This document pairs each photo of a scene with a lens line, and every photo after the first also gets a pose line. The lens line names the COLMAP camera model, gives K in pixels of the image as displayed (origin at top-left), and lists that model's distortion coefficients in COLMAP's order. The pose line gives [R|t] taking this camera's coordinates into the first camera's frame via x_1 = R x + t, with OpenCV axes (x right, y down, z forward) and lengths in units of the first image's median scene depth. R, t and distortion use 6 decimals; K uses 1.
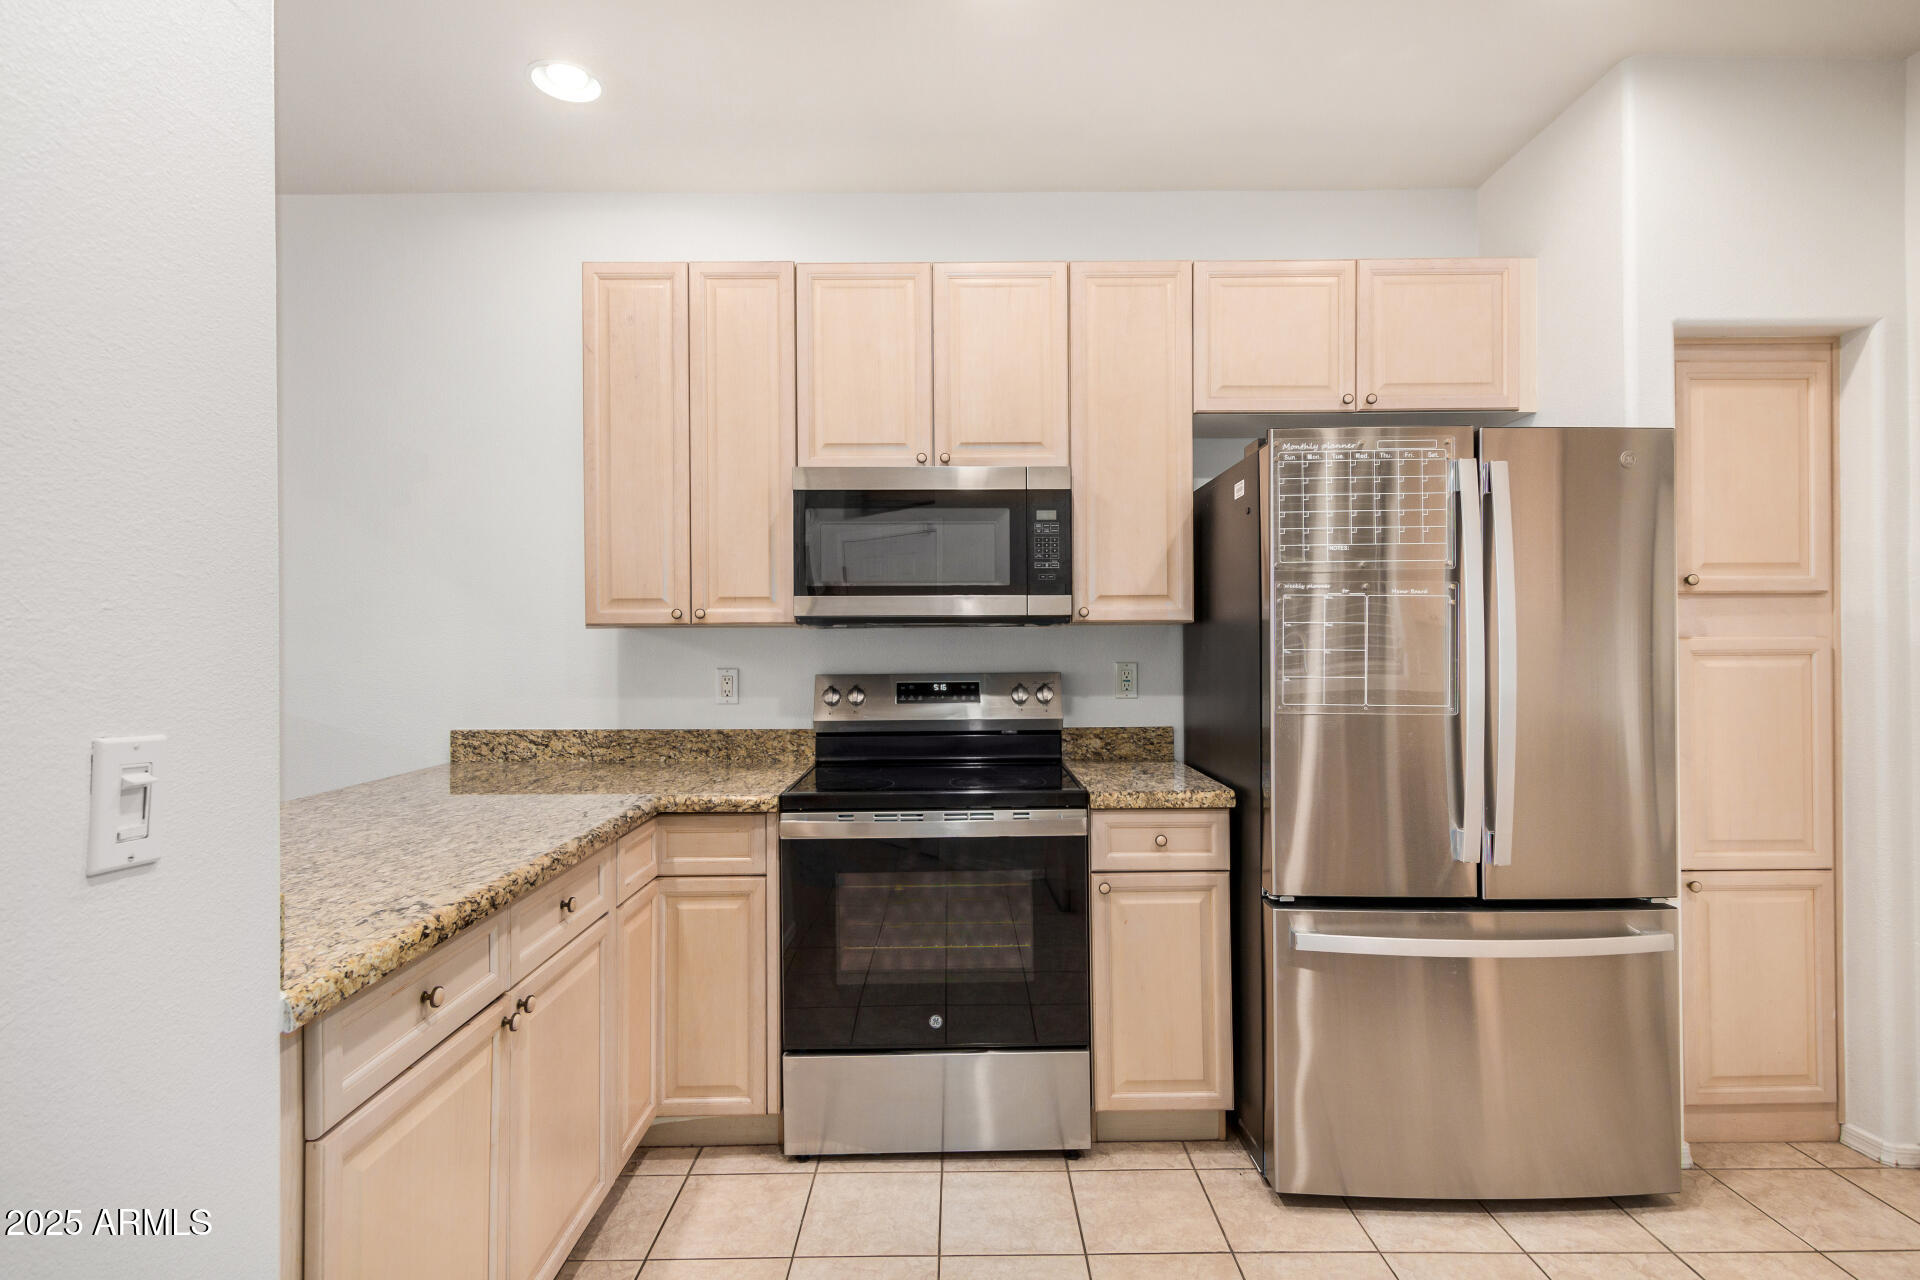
lens RADIAL K [[936.8, 0, 962.6], [0, 936.8, 637.1], [0, 0, 1]] dist [0.015207, -0.005179]
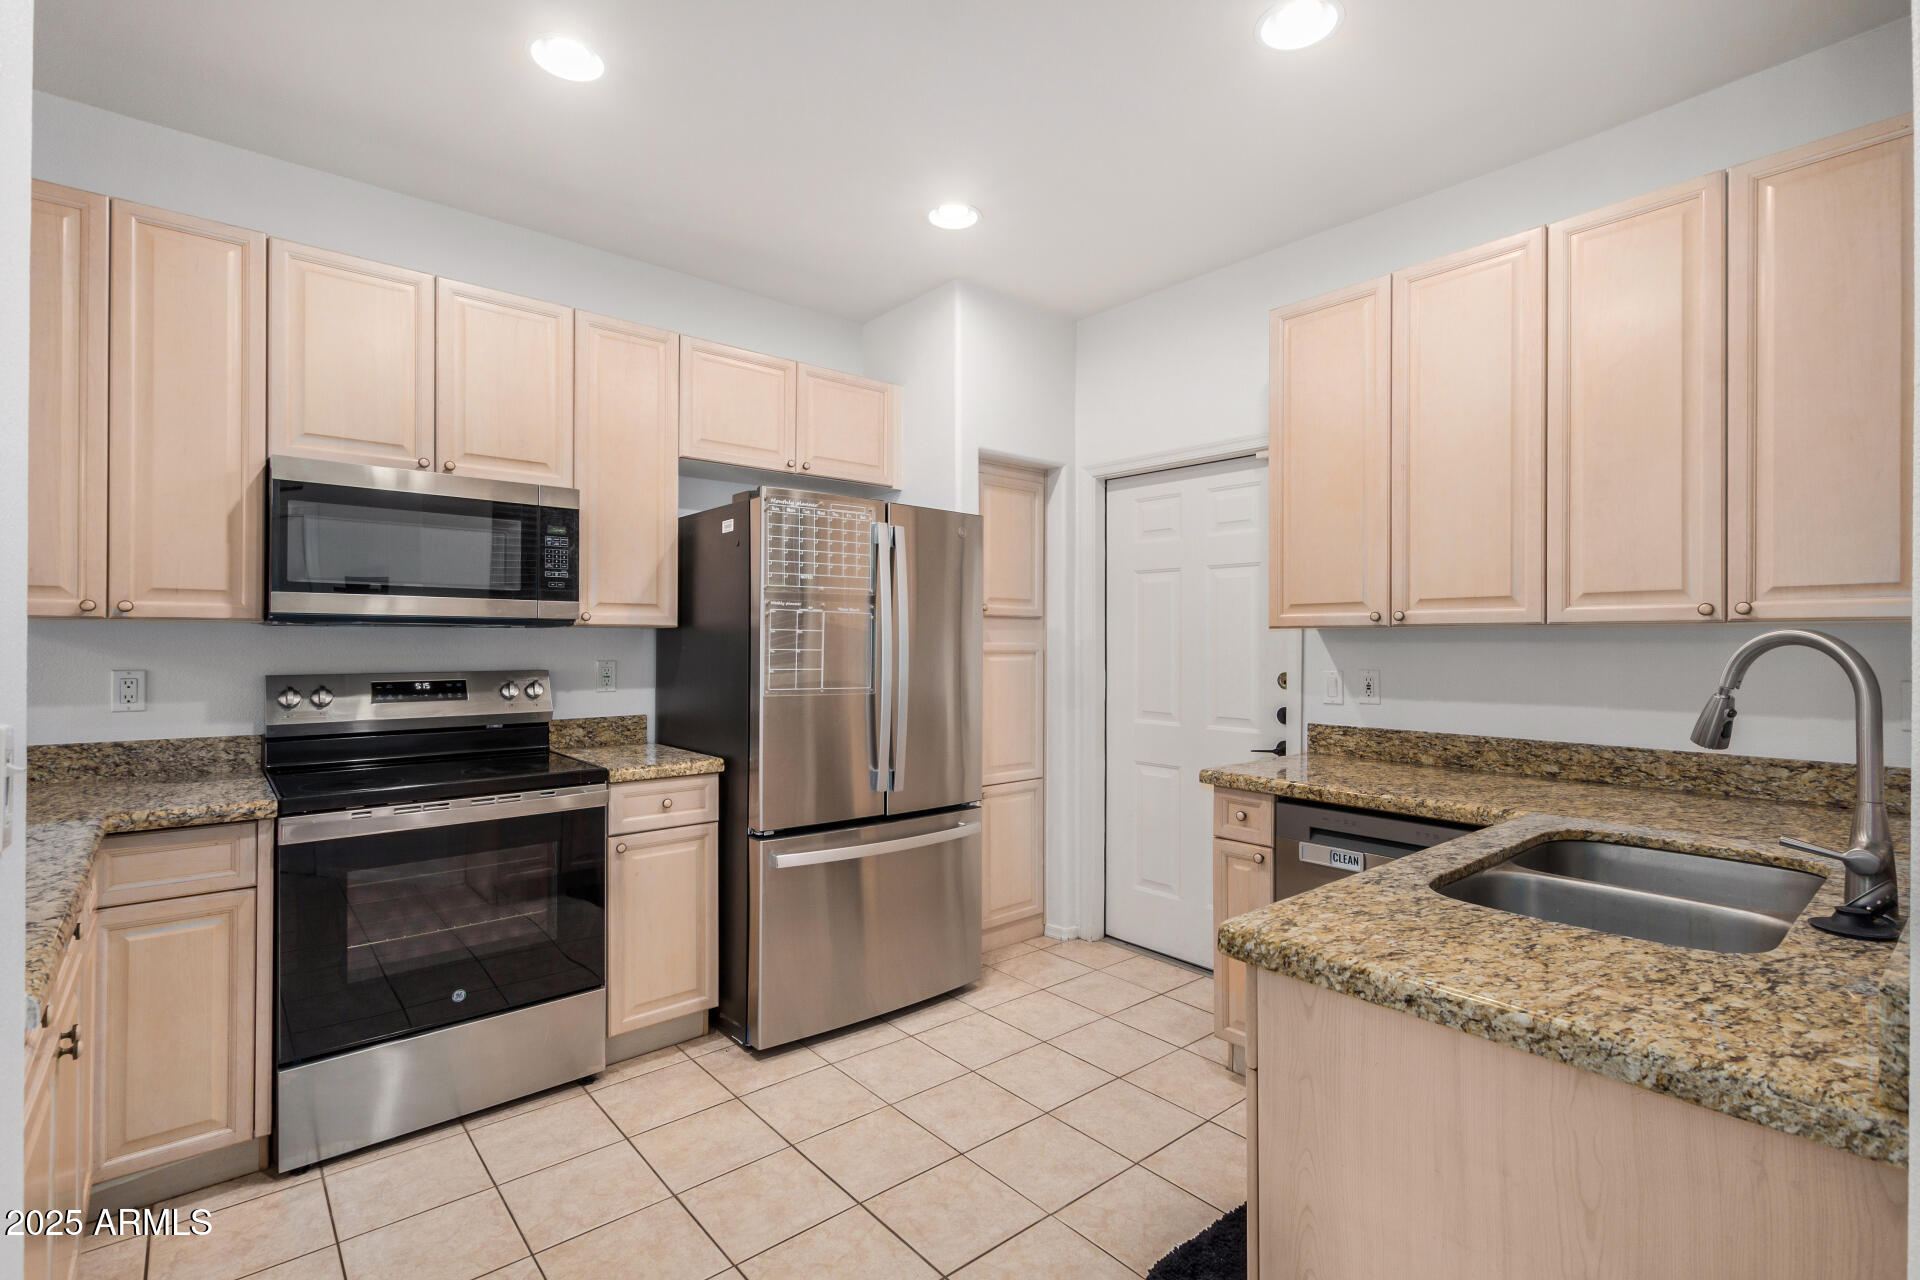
lens RADIAL K [[888.3, 0, 963.1], [0, 888.3, 637.3], [0, 0, 1]] dist [0.008497, -0.001250]
pose [[0.761855, 0.012308, 0.647631, -0.240050], [-0.009859, 0.999924, -0.007405, 0.002337], [-0.647673, -0.000744, 0.761918, -0.139330]]
